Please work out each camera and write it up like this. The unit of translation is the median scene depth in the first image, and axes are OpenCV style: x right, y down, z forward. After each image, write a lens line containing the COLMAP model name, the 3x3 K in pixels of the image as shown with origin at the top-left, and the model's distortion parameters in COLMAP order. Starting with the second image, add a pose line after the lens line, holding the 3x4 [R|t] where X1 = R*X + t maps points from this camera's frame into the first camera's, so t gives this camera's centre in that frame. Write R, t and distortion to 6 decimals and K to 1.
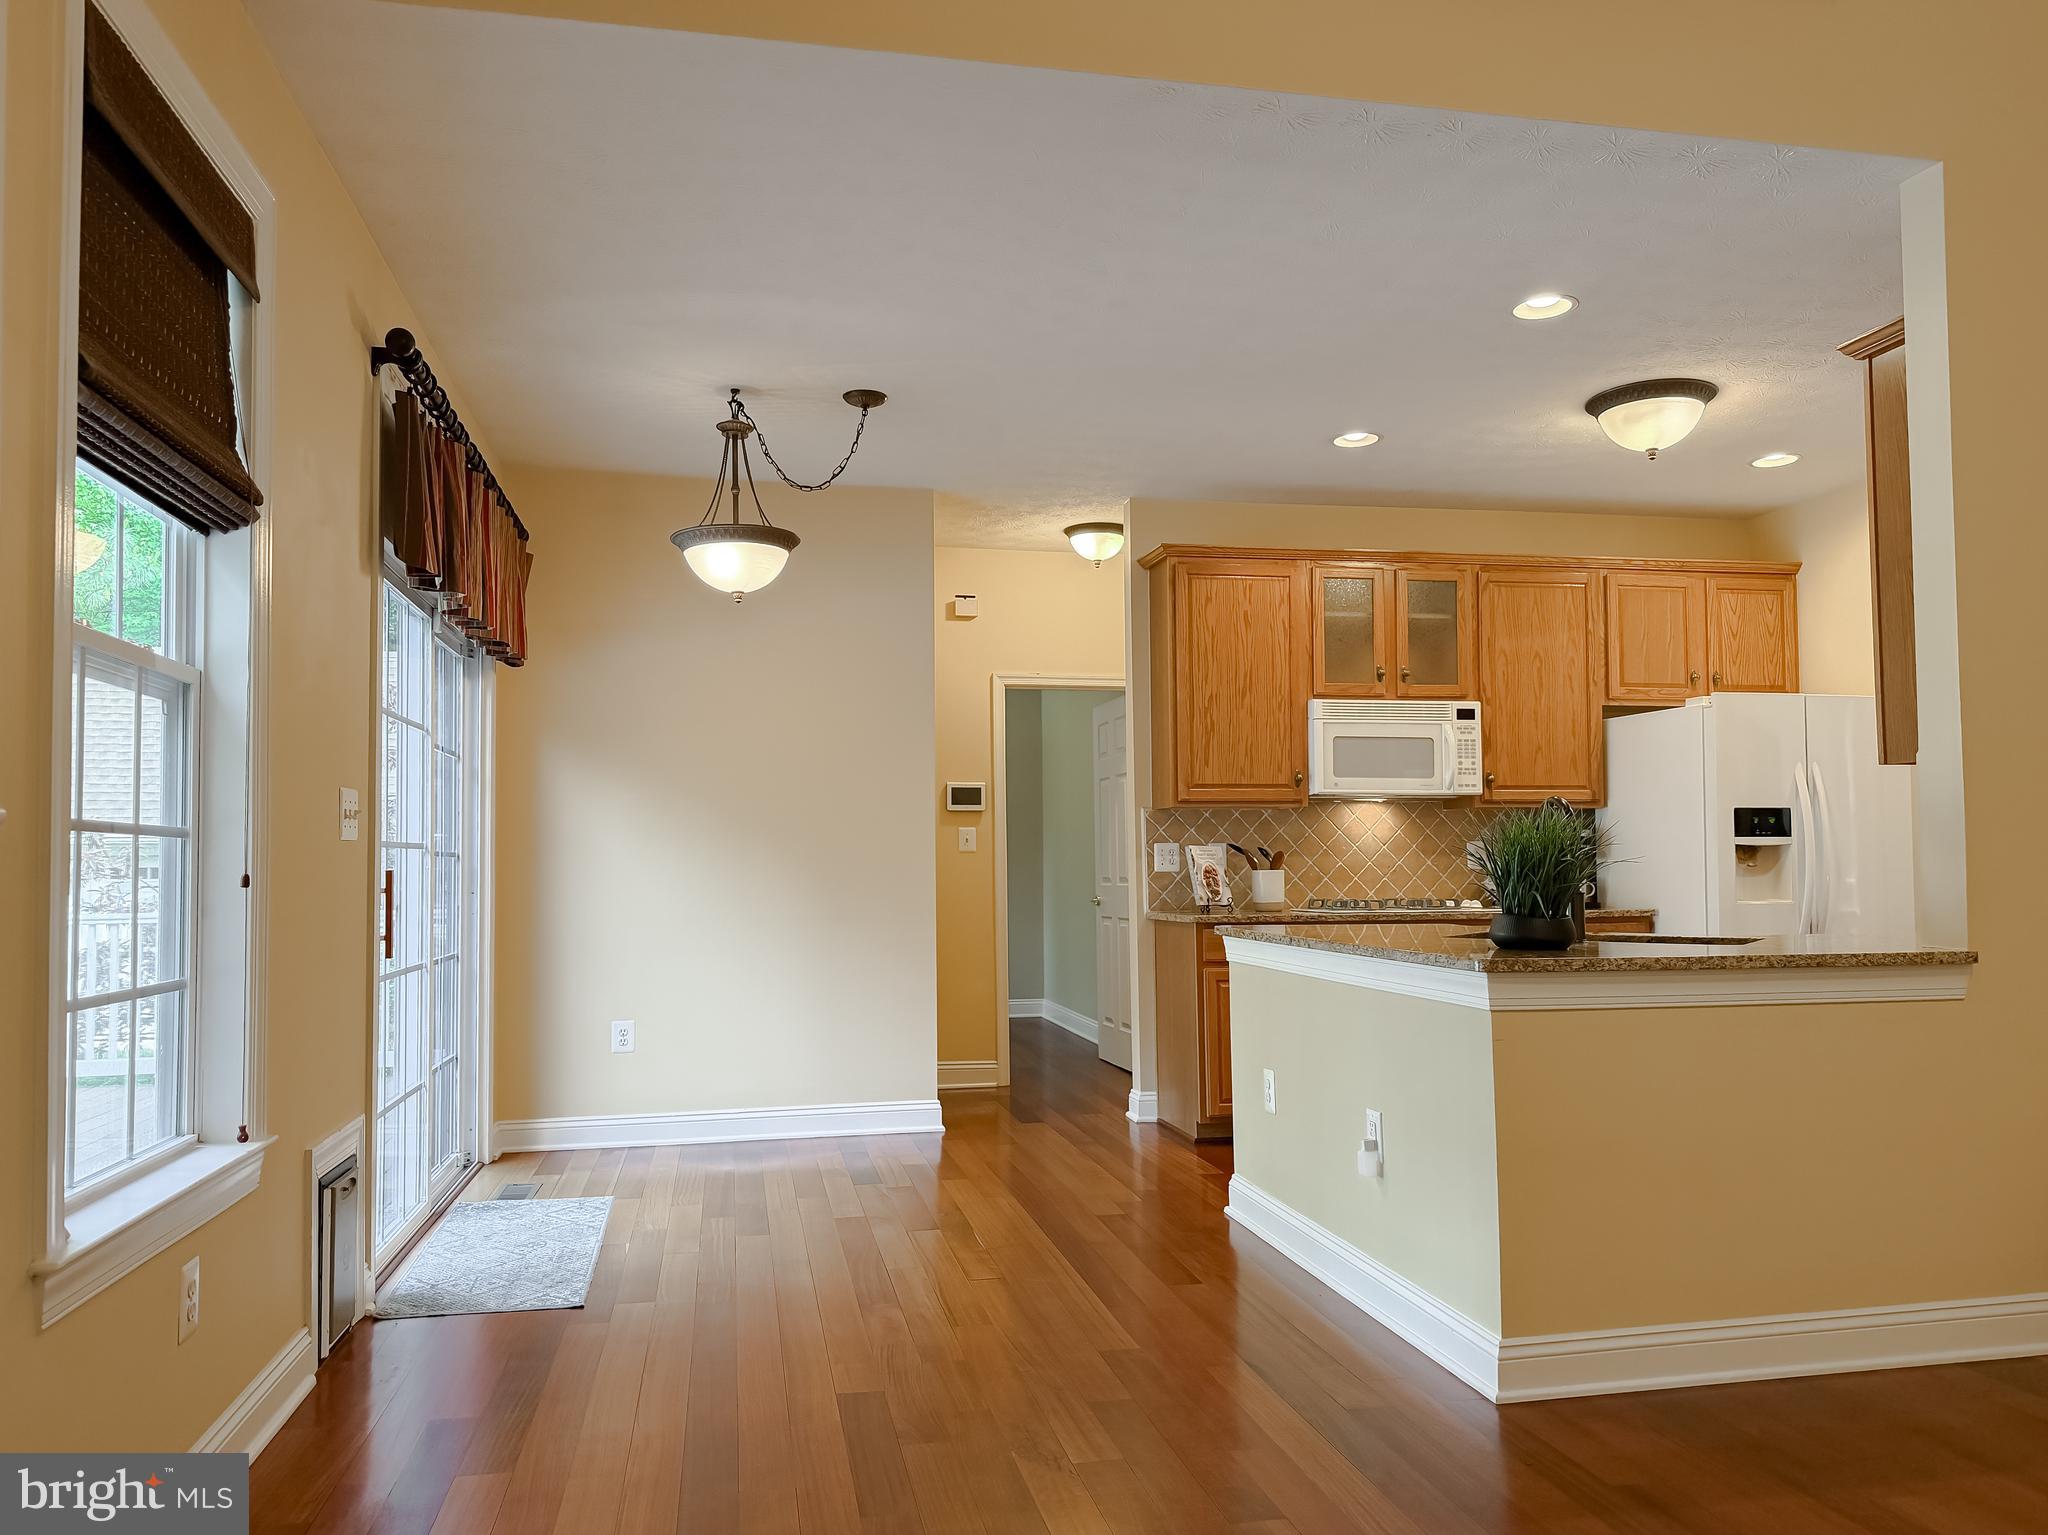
lens RADIAL K [[1458.4, 0, 1025.9], [0, 1458.4, 800.1], [0, 0, 1]] dist [0.076289, -0.059890]
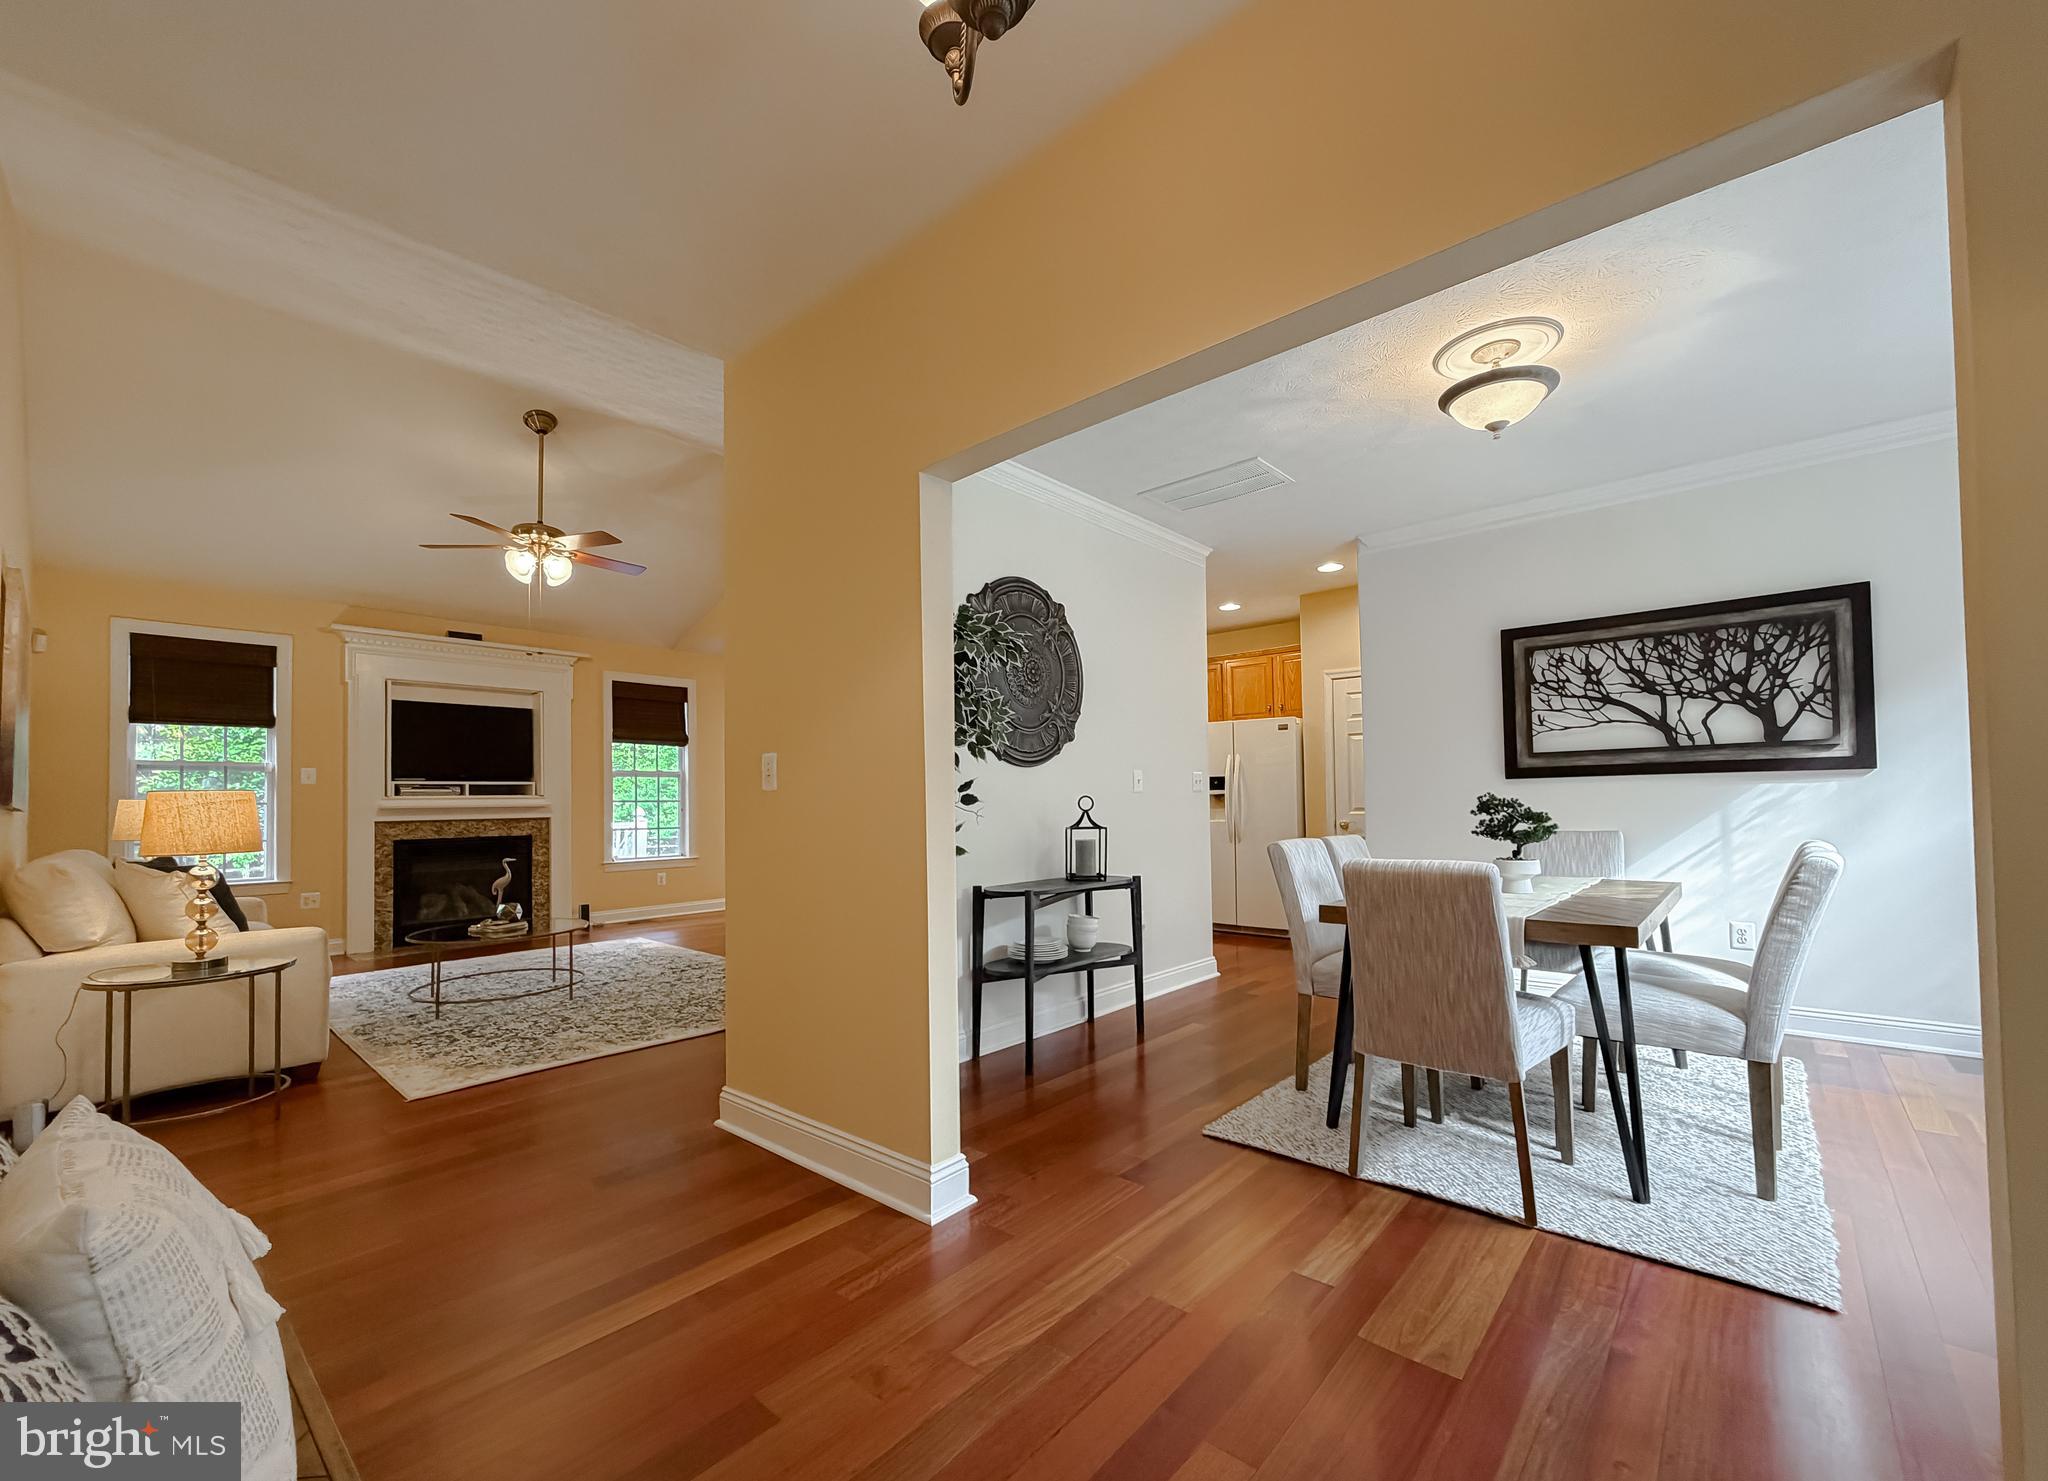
lens RADIAL K [[837.6, 0, 1015.8], [0, 837.6, 779.7], [0, 0, 1]] dist [-0.002501, 0.005095]
pose [[0.596741, -0.020066, -0.802183, 1.342698], [0.045358, 0.998932, 0.008755, -0.013876], [0.801151, -0.041610, 0.597014, 0.058183]]
